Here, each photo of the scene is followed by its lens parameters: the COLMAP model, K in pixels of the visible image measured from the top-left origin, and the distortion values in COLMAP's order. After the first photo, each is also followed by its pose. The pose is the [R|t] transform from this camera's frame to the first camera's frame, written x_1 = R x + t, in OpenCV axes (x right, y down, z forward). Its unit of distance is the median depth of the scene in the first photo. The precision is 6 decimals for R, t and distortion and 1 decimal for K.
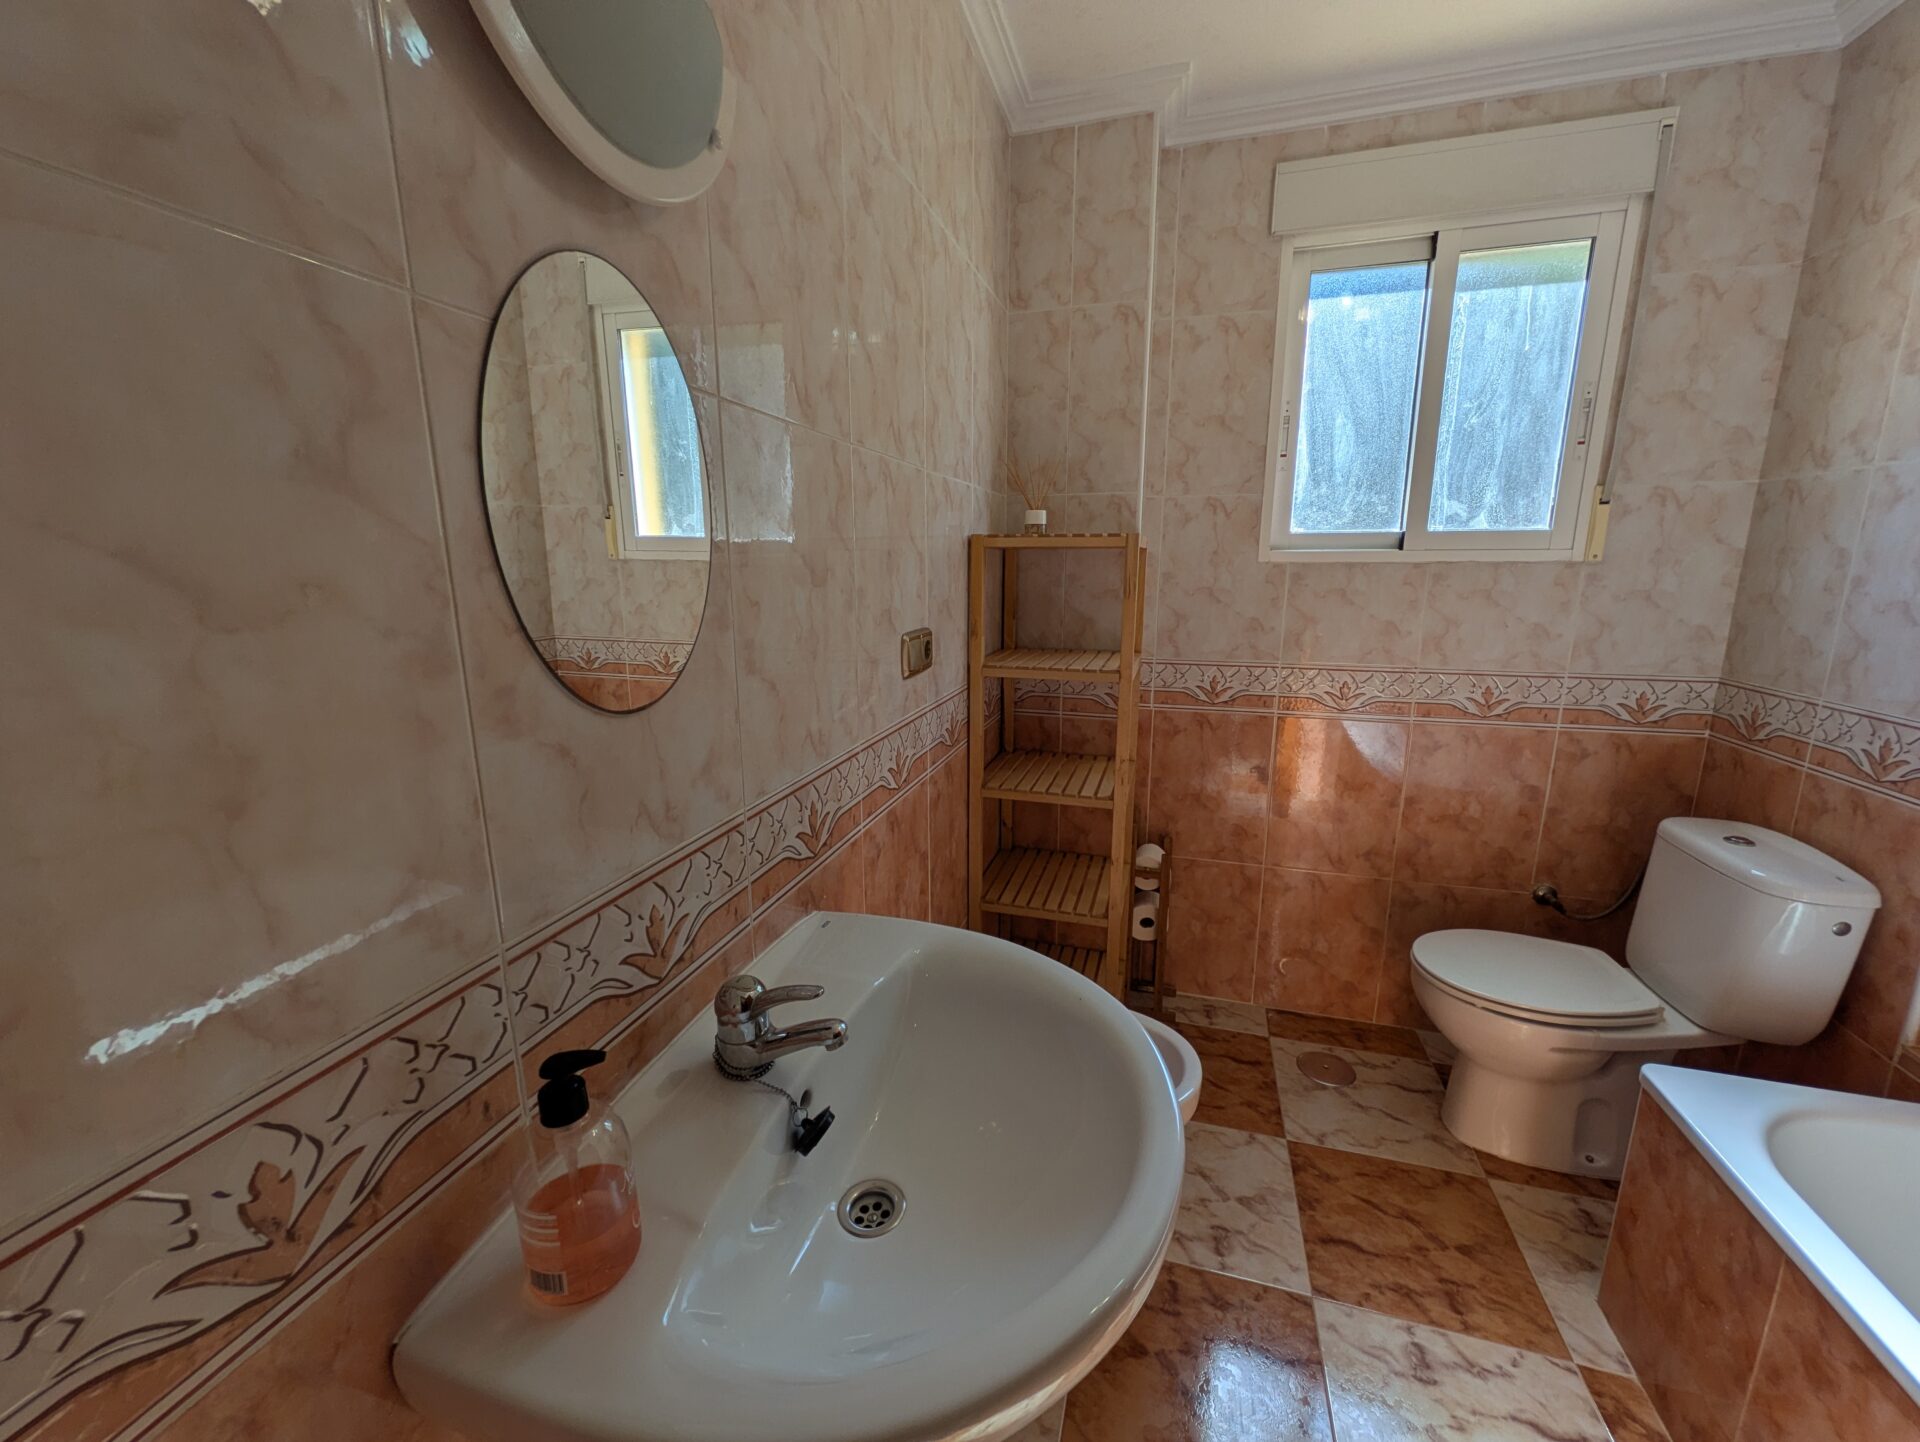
lens RADIAL K [[759.1, 0, 960.8], [0, 759.1, 719.6], [0, 0, 1]] dist [0.003932, -0.000483]
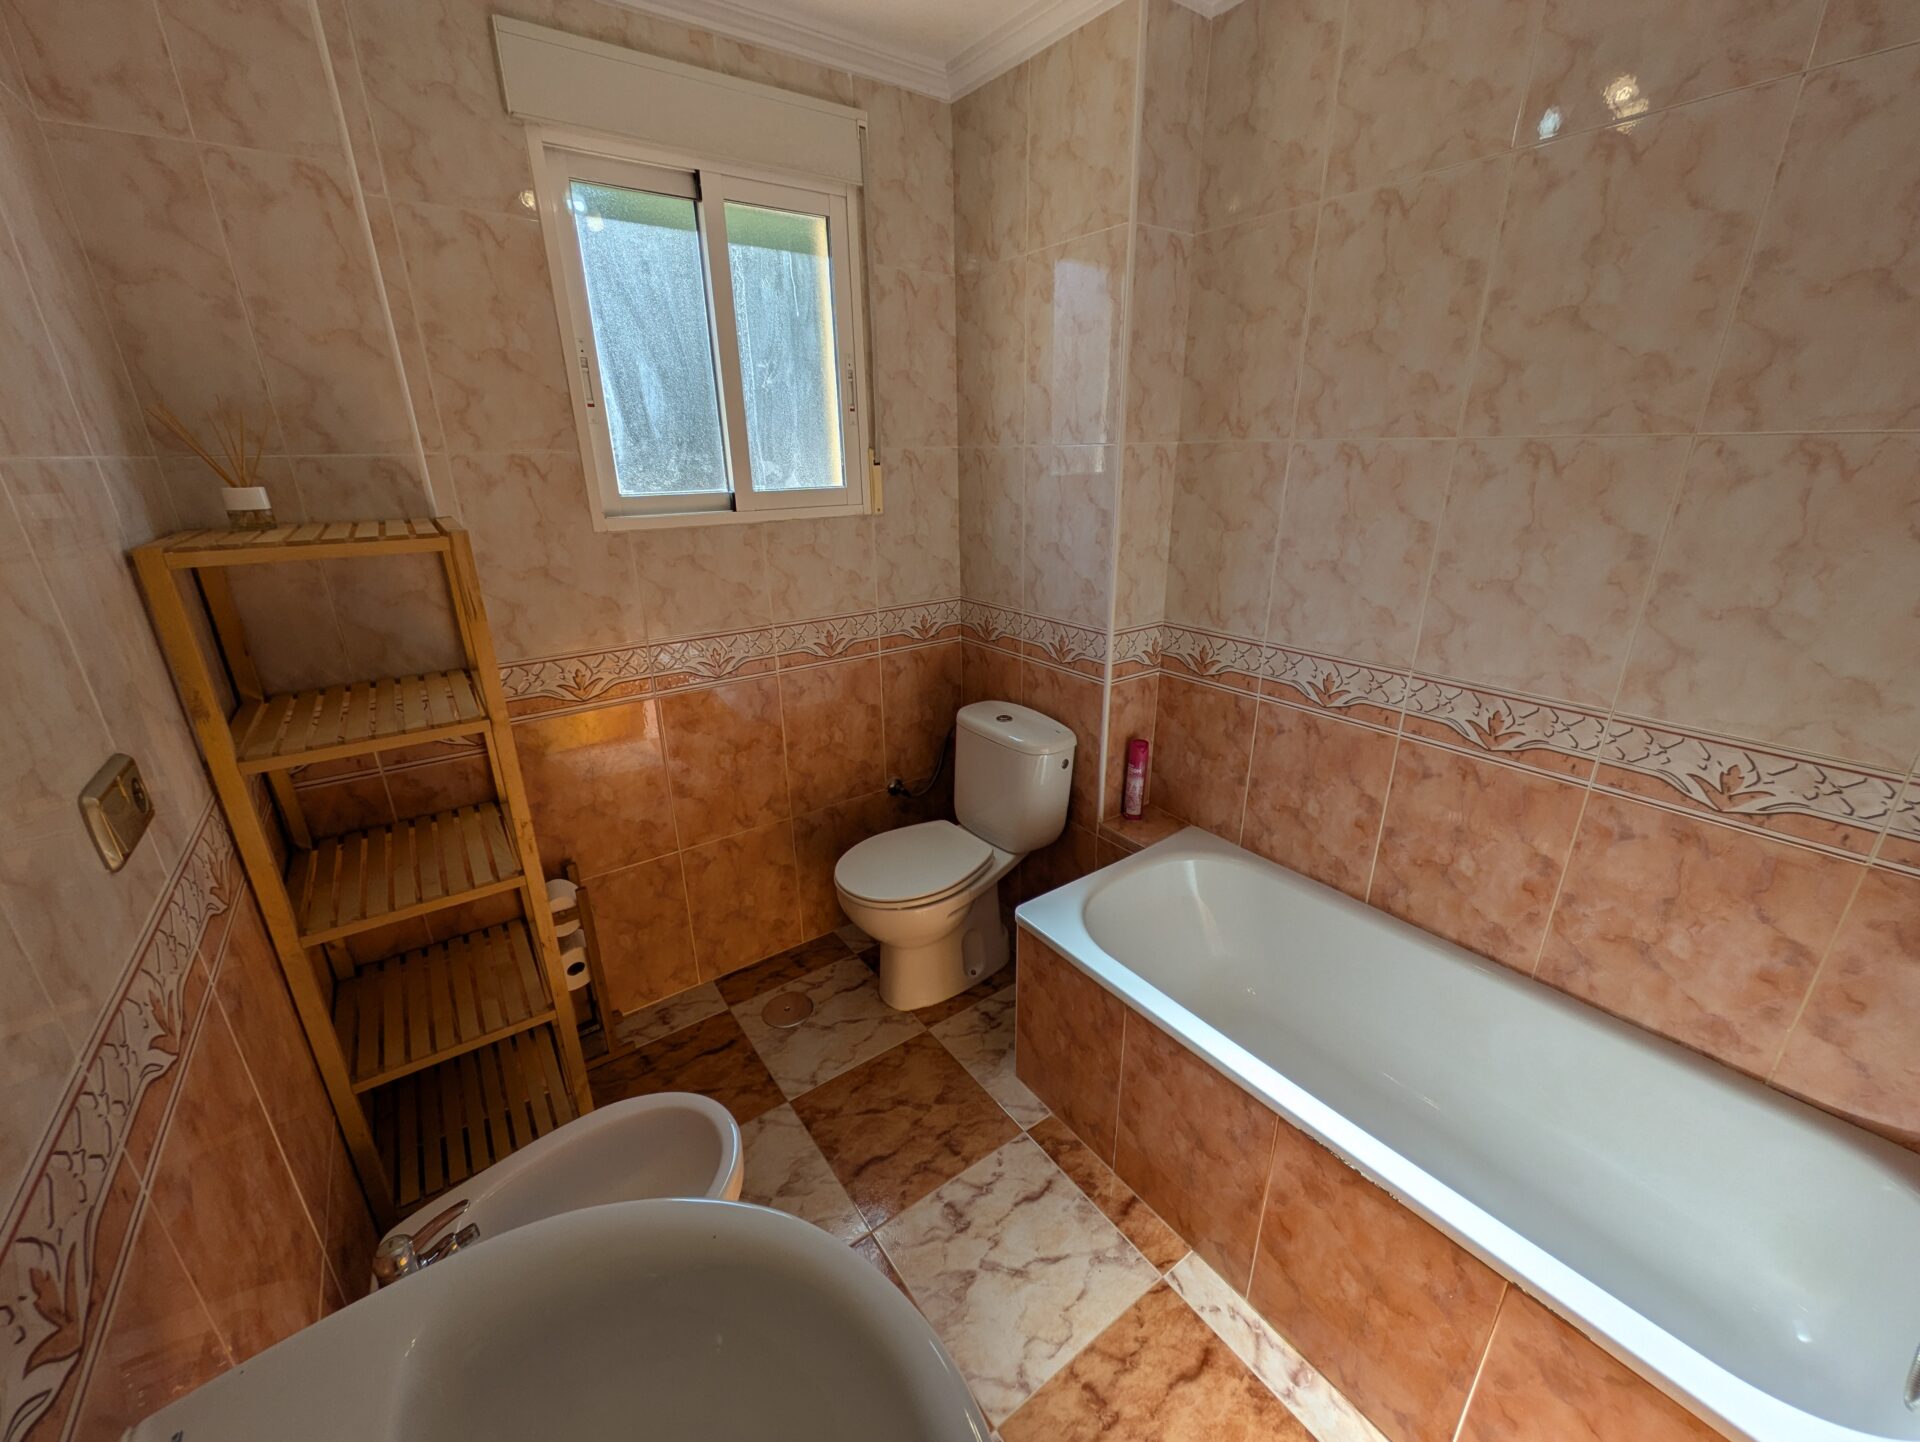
lens RADIAL K [[759.1, 0, 959.5], [0, 759.1, 720.4], [0, 0, 1]] dist [0.003932, -0.000483]
pose [[0.612485, -0.270534, 0.742747, -0.060507], [0.173844, 0.962708, 0.207296, -0.125106], [-0.771129, 0.002157, 0.636675, 0.152823]]
